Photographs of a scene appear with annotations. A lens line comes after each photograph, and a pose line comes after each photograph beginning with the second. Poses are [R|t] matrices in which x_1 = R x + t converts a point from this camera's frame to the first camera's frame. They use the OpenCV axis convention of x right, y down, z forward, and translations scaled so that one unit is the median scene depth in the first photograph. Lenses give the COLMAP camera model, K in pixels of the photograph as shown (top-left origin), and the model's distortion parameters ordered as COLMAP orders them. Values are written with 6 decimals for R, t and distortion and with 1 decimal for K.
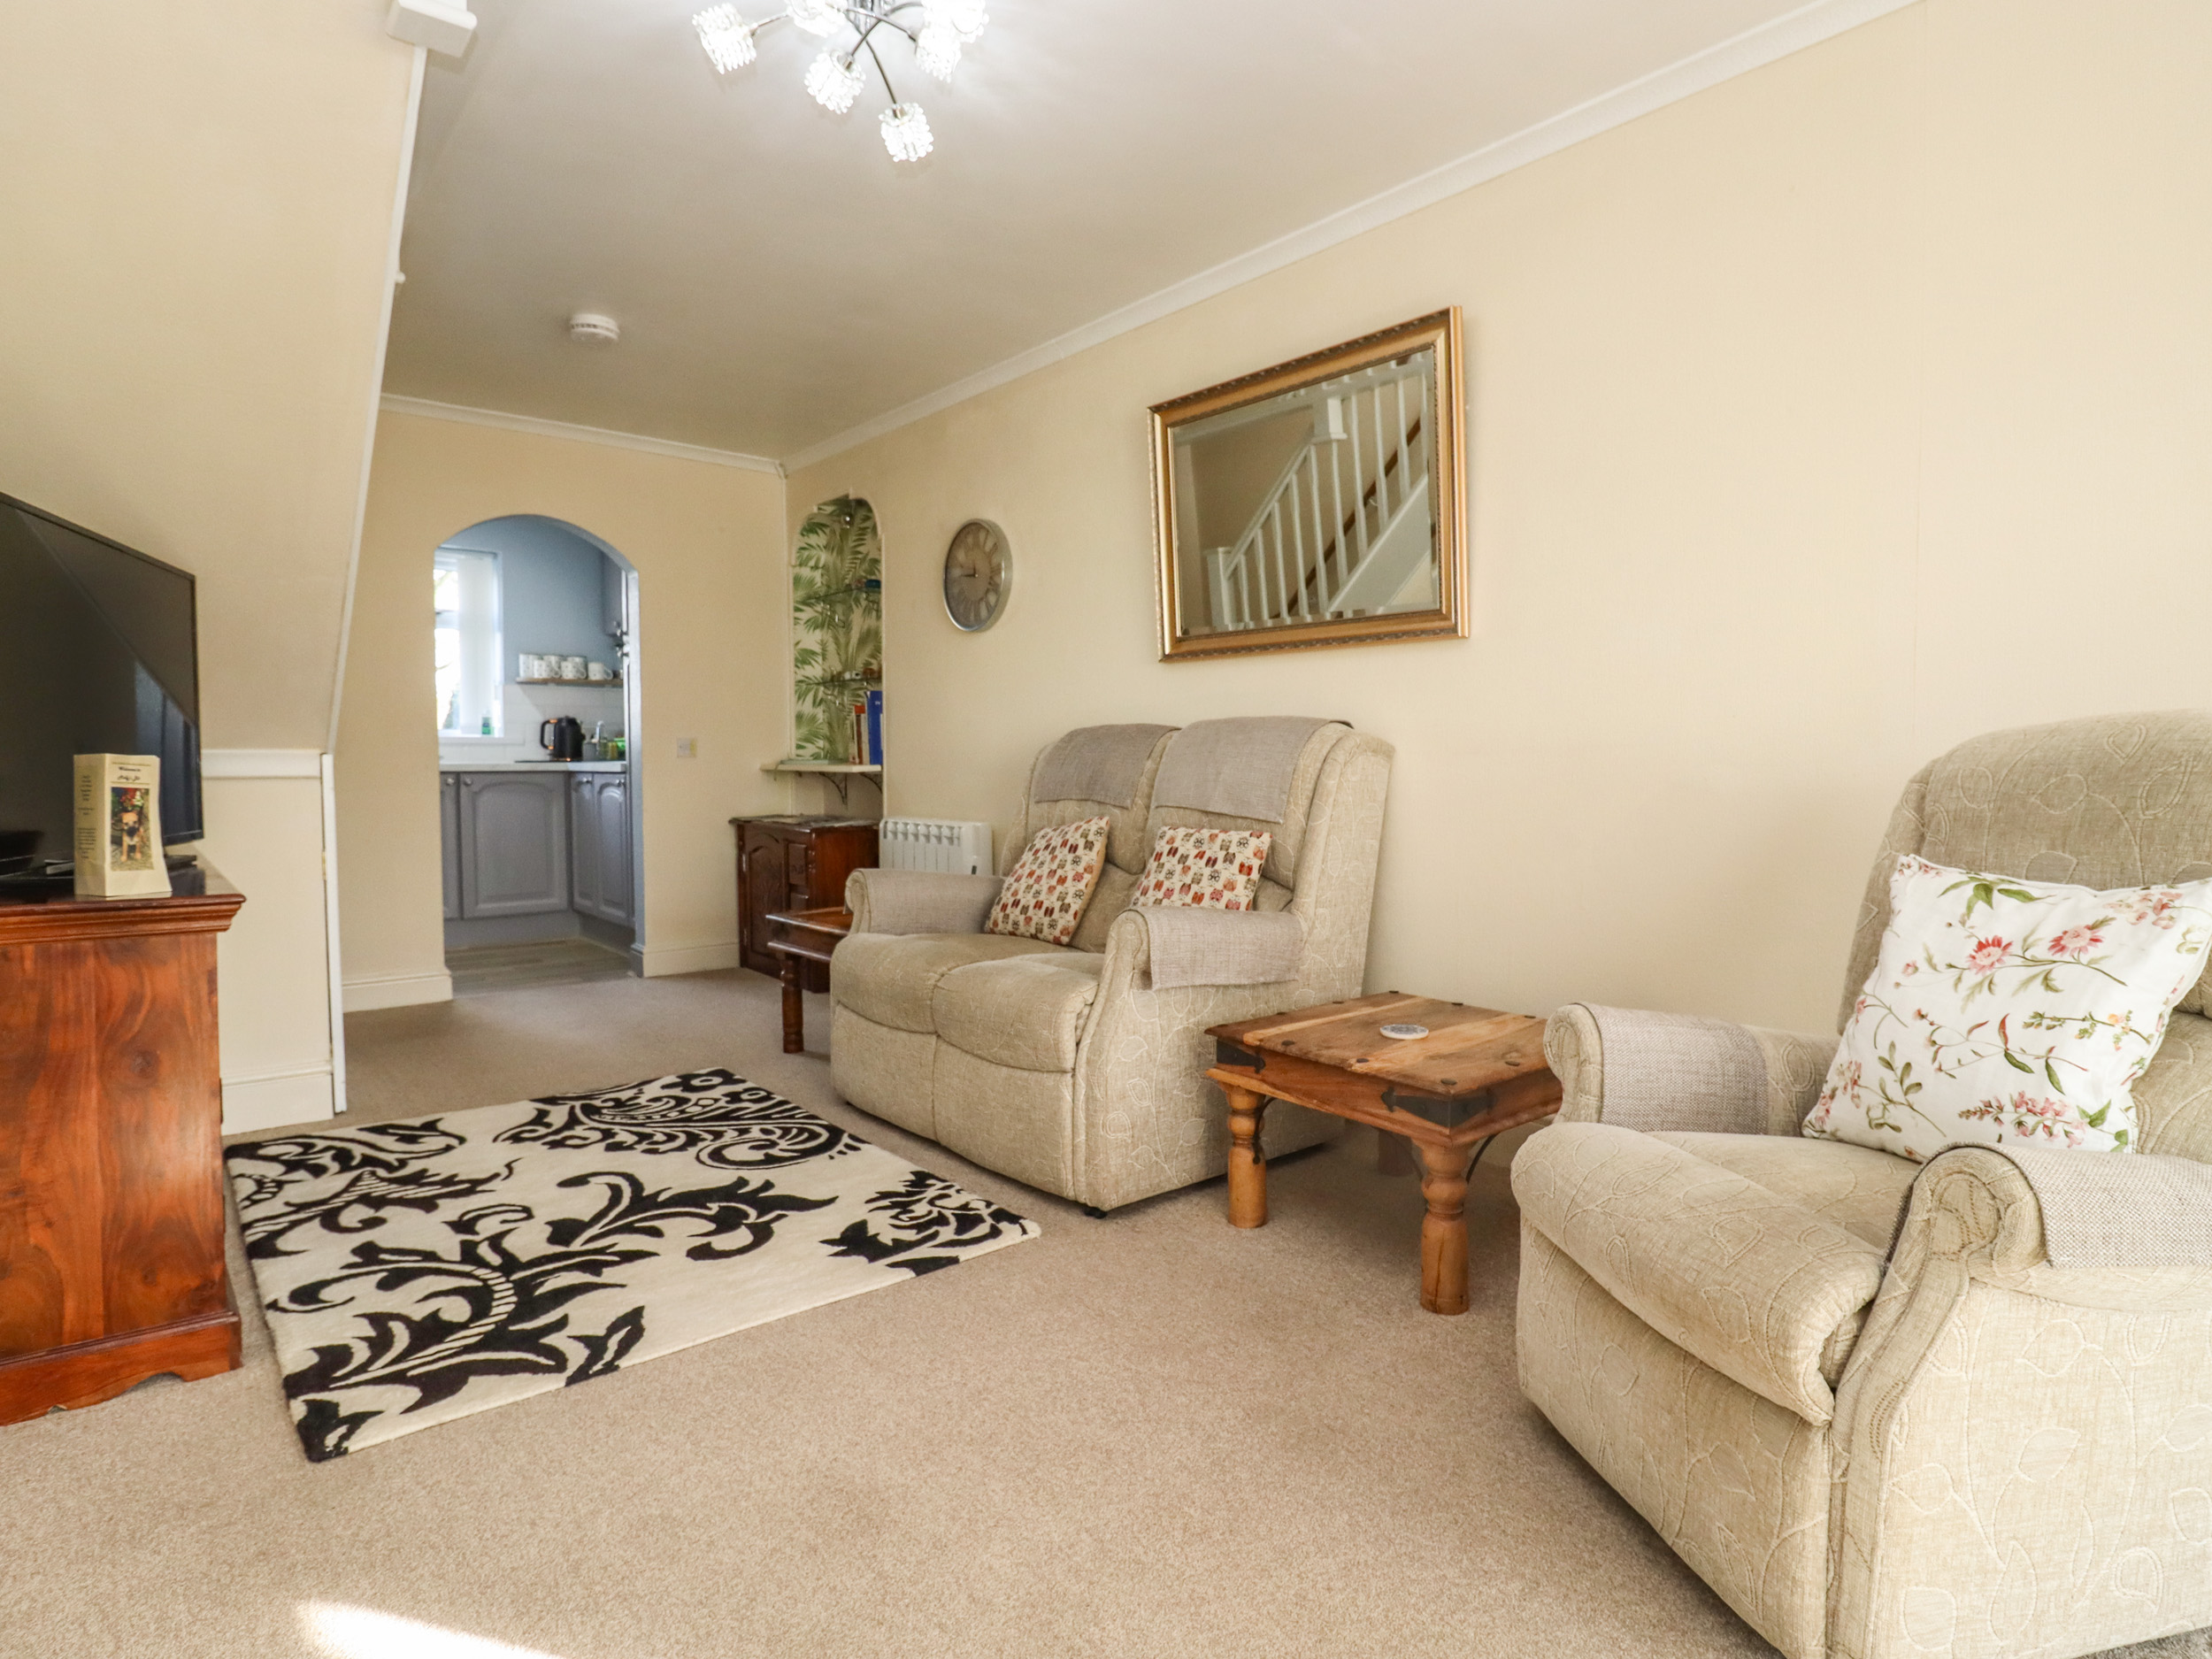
lens RADIAL K [[1178.4, 0, 1127.7], [0, 1178.4, 812.4], [0, 0, 1]] dist [0.000743, -0.016864]
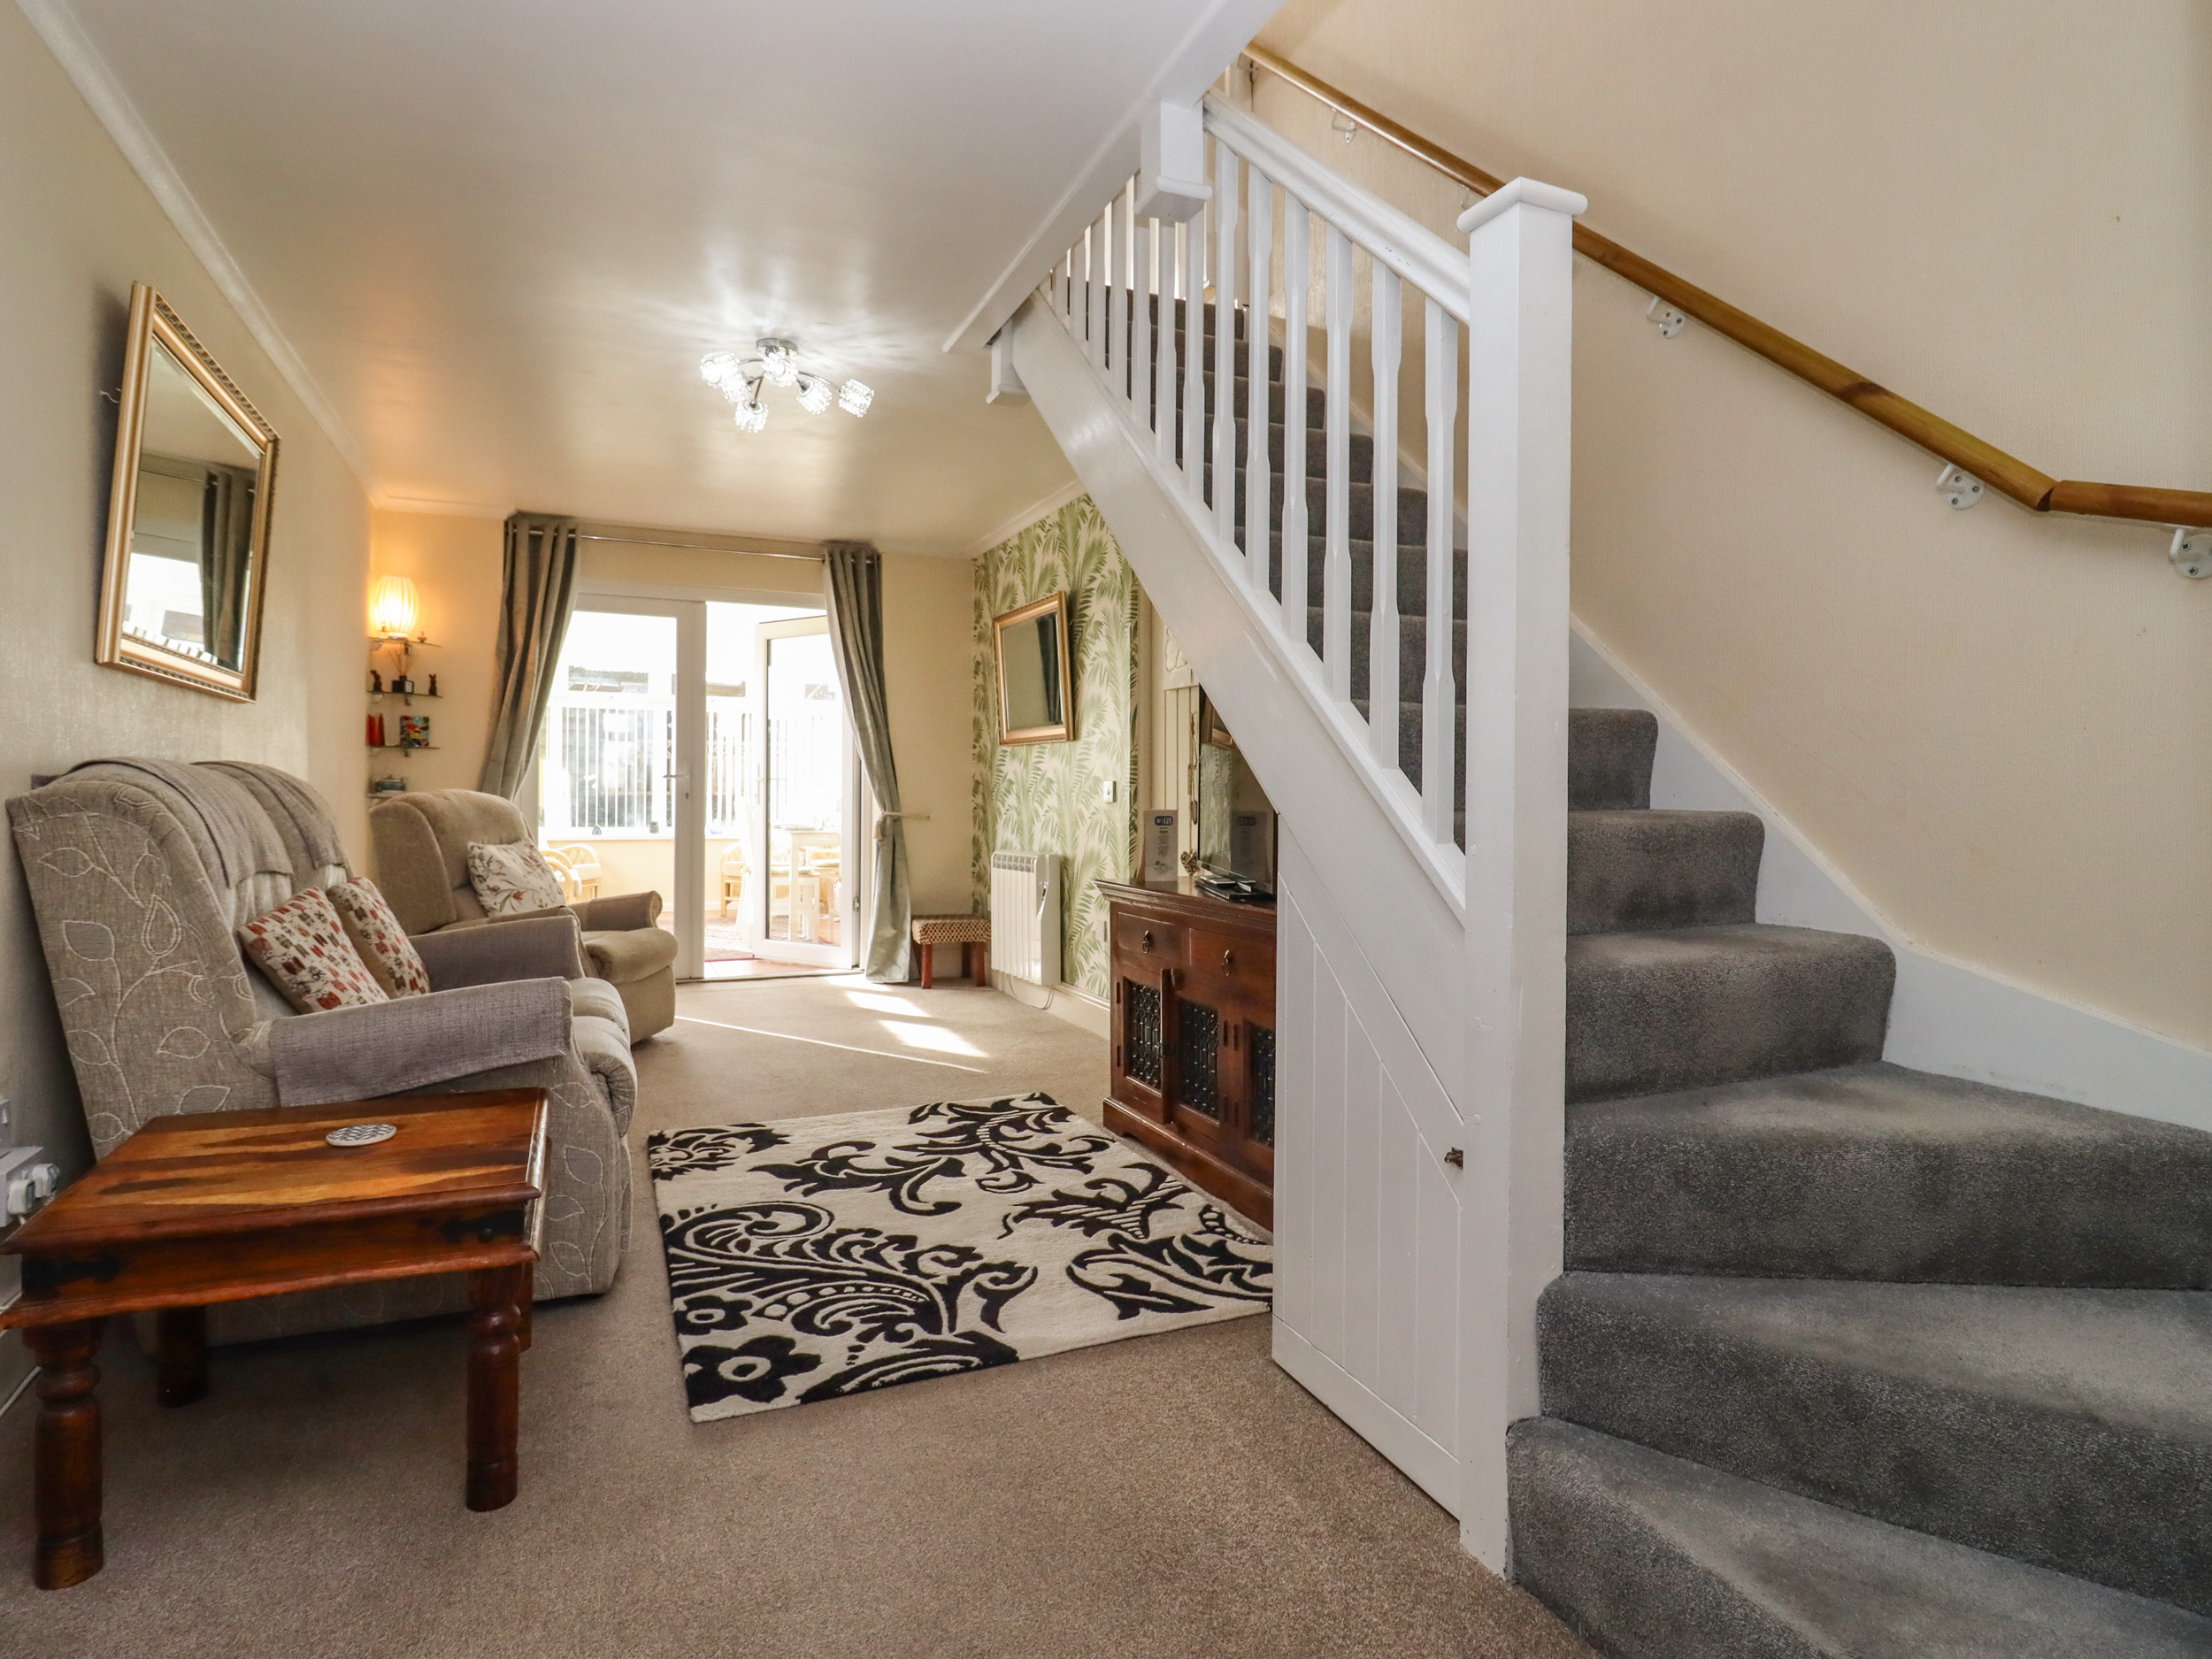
lens RADIAL K [[1178.4, 0, 1127.7], [0, 1178.4, 812.4], [0, 0, 1]] dist [0.000743, -0.016864]
pose [[-0.961856, -0.010302, 0.273364, -0.875119], [0.004997, 0.998462, 0.055210, -0.100570], [-0.273512, 0.054470, -0.960325, 1.872653]]
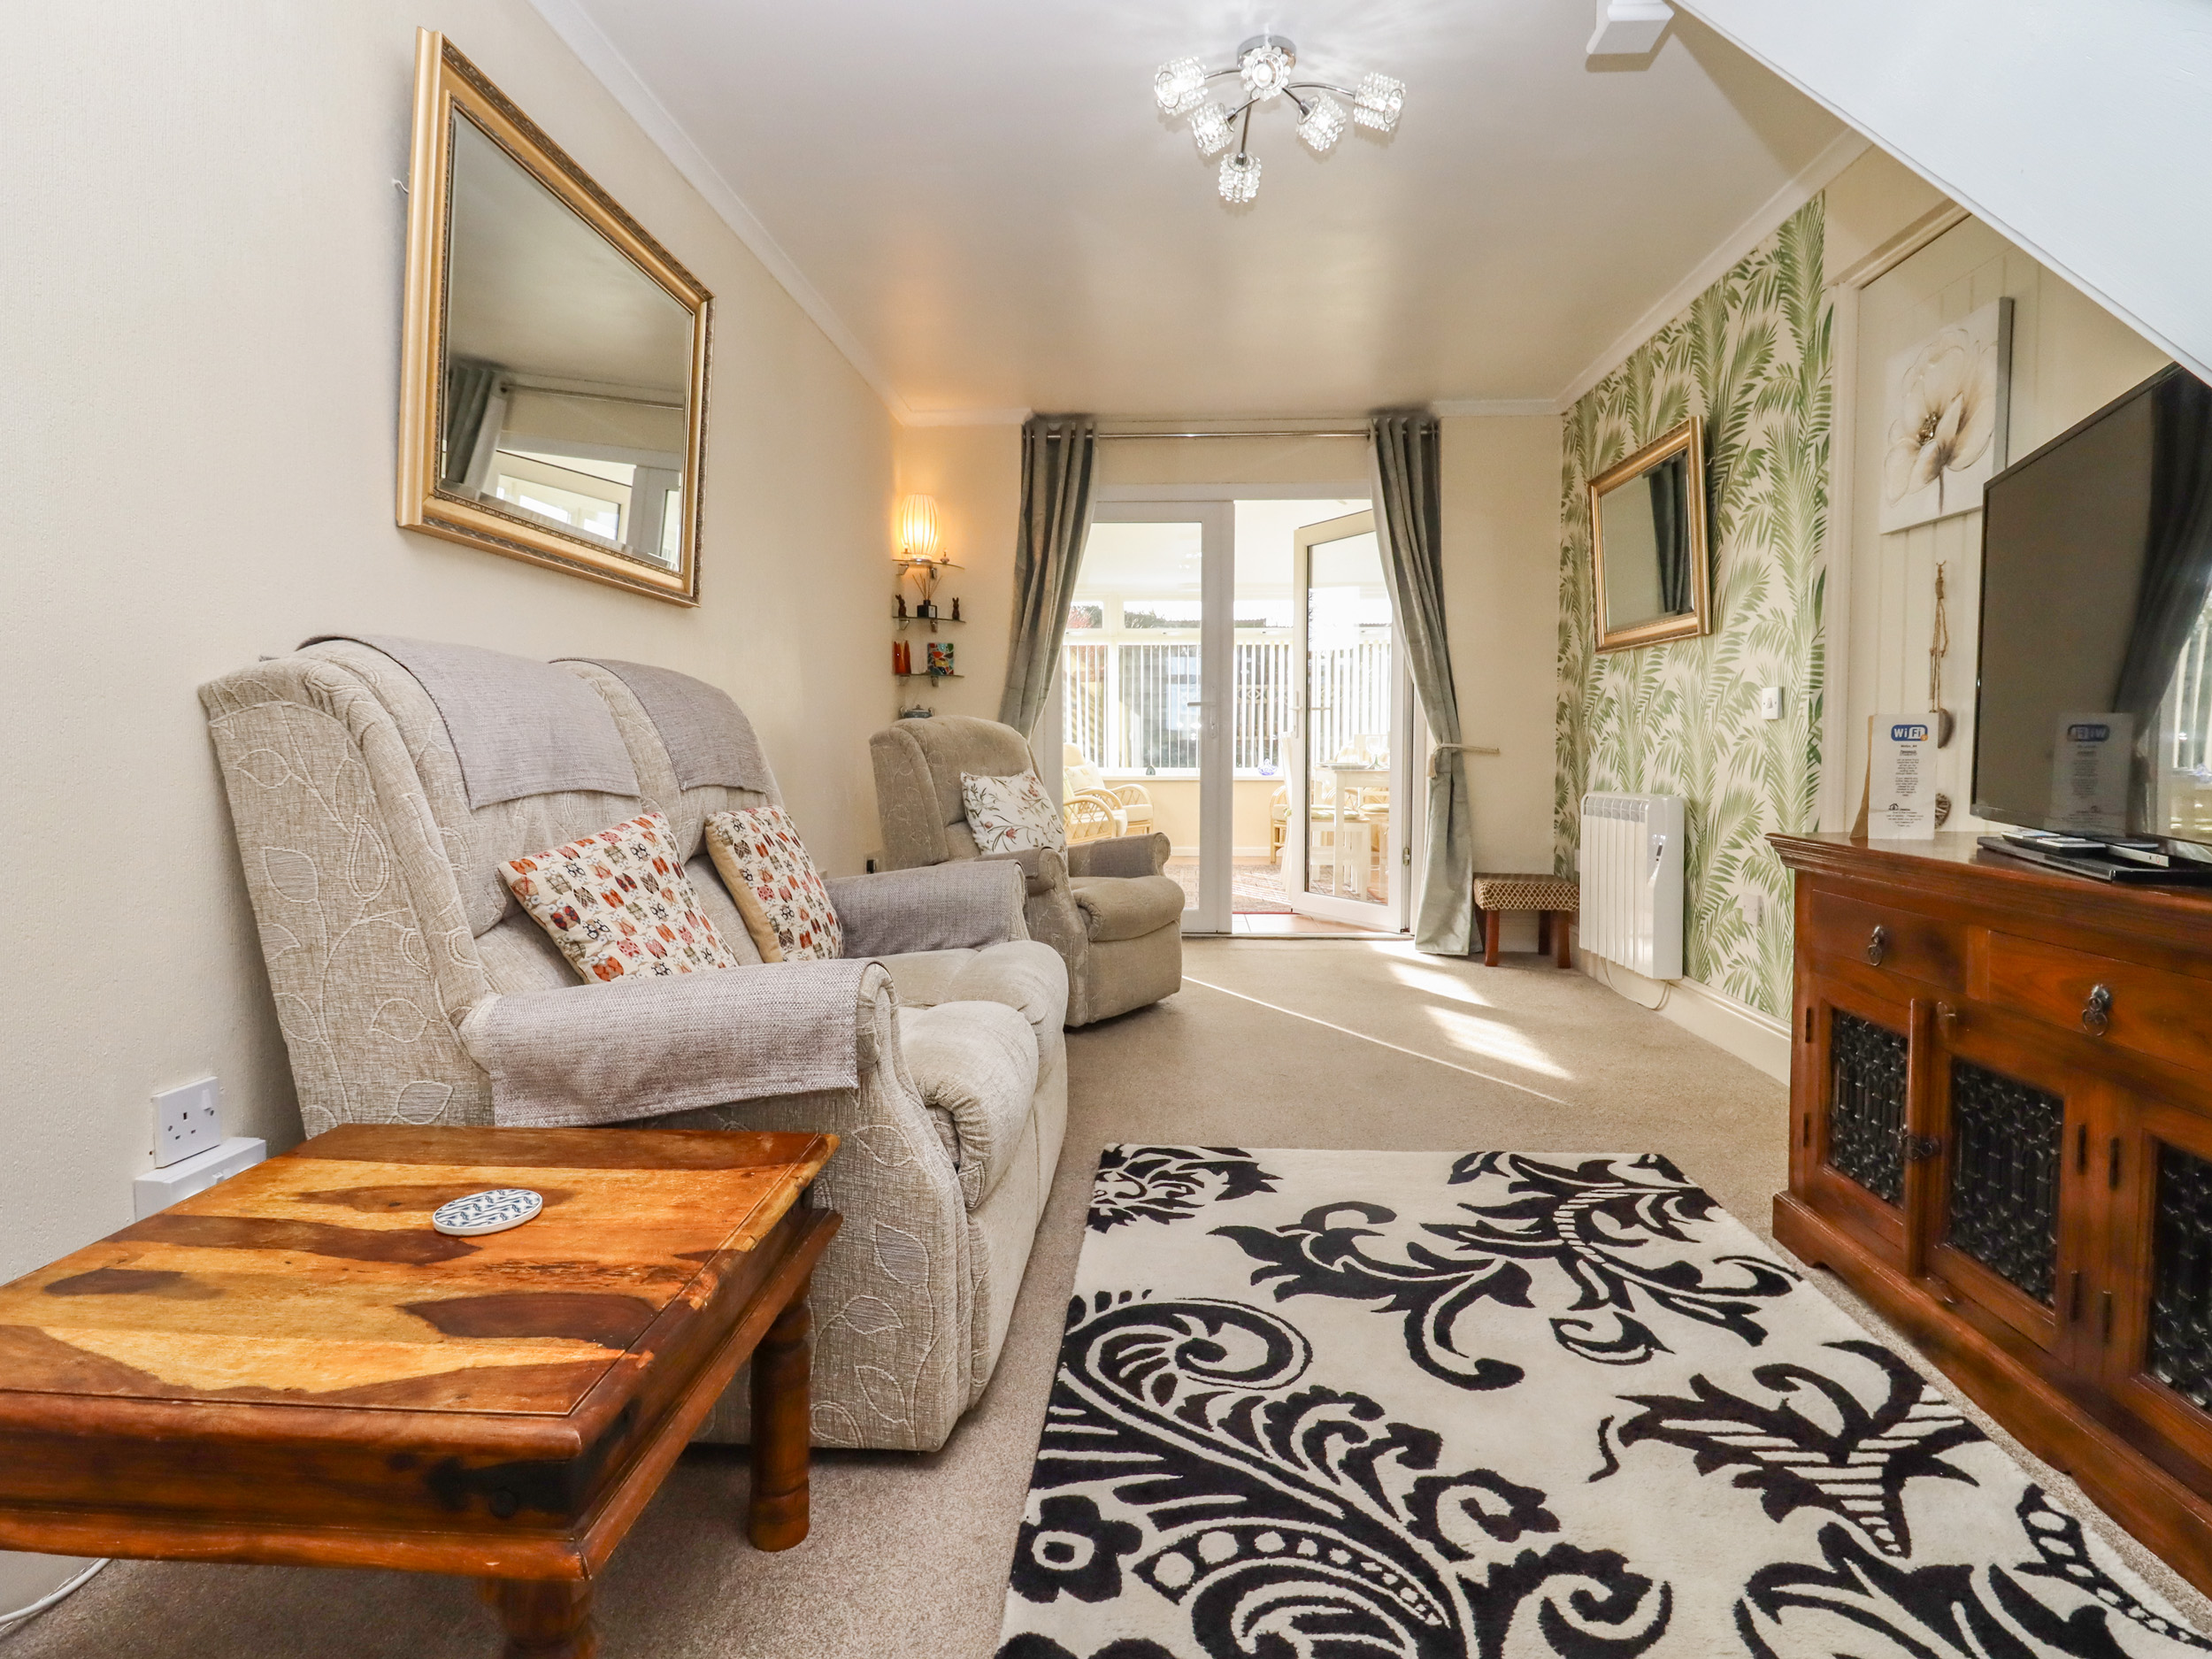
lens RADIAL K [[1178.4, 0, 1127.7], [0, 1178.4, 812.4], [0, 0, 1]] dist [0.000743, -0.016864]
pose [[-0.726829, -0.039218, 0.685698, -0.713526], [0.030538, 0.995536, 0.089308, -0.051293], [-0.686139, 0.085851, -0.722387, 1.495785]]
